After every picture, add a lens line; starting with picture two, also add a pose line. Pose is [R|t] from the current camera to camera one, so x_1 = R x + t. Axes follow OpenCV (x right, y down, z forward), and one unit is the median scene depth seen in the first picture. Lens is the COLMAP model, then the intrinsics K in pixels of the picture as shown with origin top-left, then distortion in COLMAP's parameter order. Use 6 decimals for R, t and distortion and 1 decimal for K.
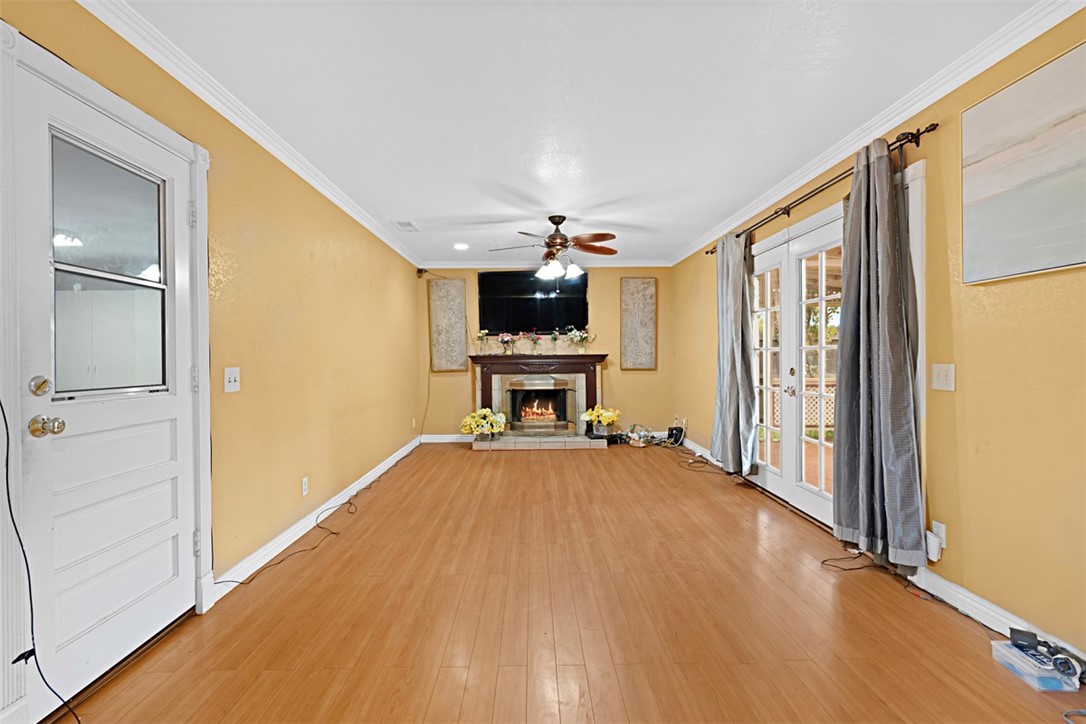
lens RADIAL K [[494.9, 0, 534.9], [0, 494.9, 360.5], [0, 0, 1]] dist [-0.011620, 0.002026]
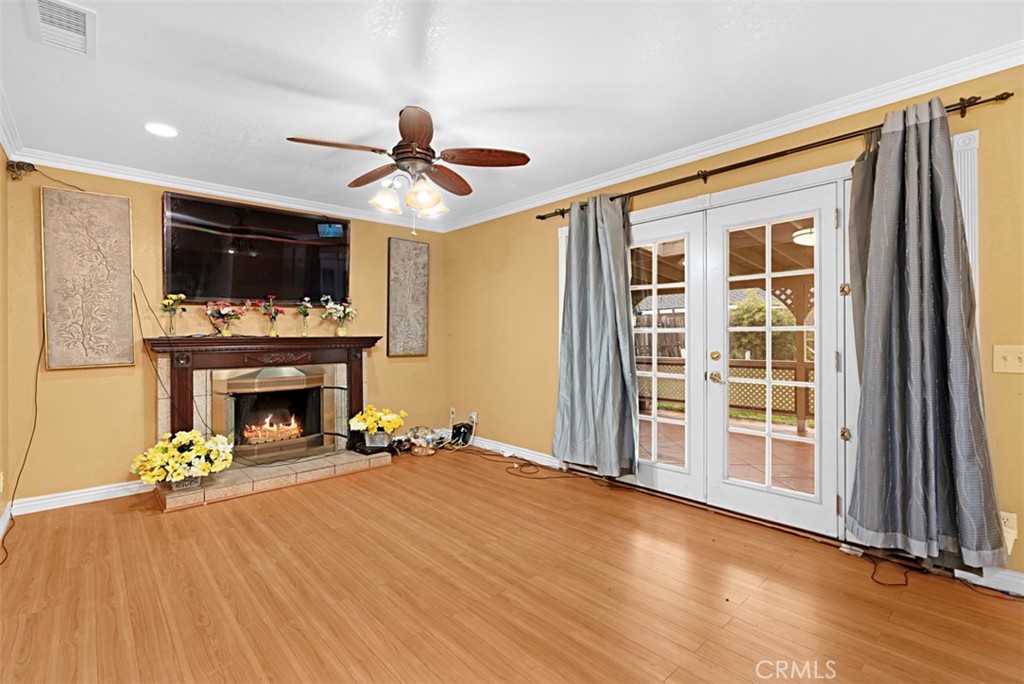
lens RADIAL K [[466.7, 0, 510.8], [0, 466.7, 334.9], [0, 0, 1]] dist [-0.011620, 0.002026]
pose [[0.745935, 0.005224, 0.665998, -0.172802], [0.007434, 0.999842, -0.016169, -0.002134], [-0.665977, 0.017012, 0.745778, 0.339954]]
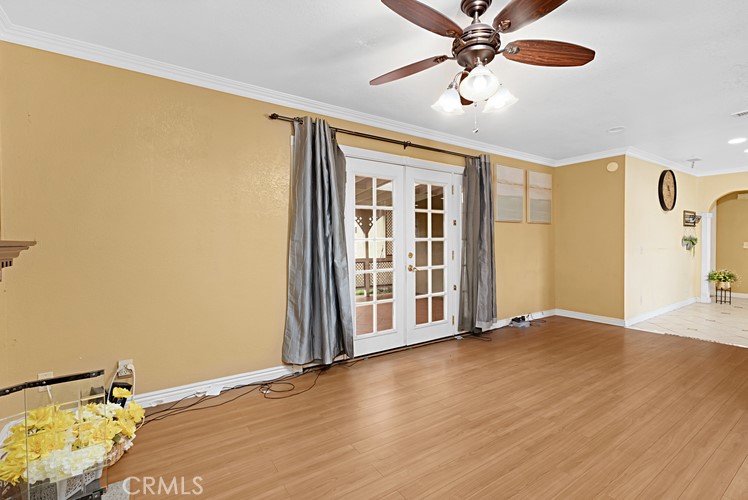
lens RADIAL K [[340.9, 0, 371.7], [0, 340.9, 245.9], [0, 0, 1]] dist [-0.011620, 0.002026]
pose [[-0.548619, 0.010116, 0.836011, -0.151162], [0.019429, 0.999811, 0.000653, -0.003991], [-0.835847, 0.016601, -0.548712, 0.912545]]
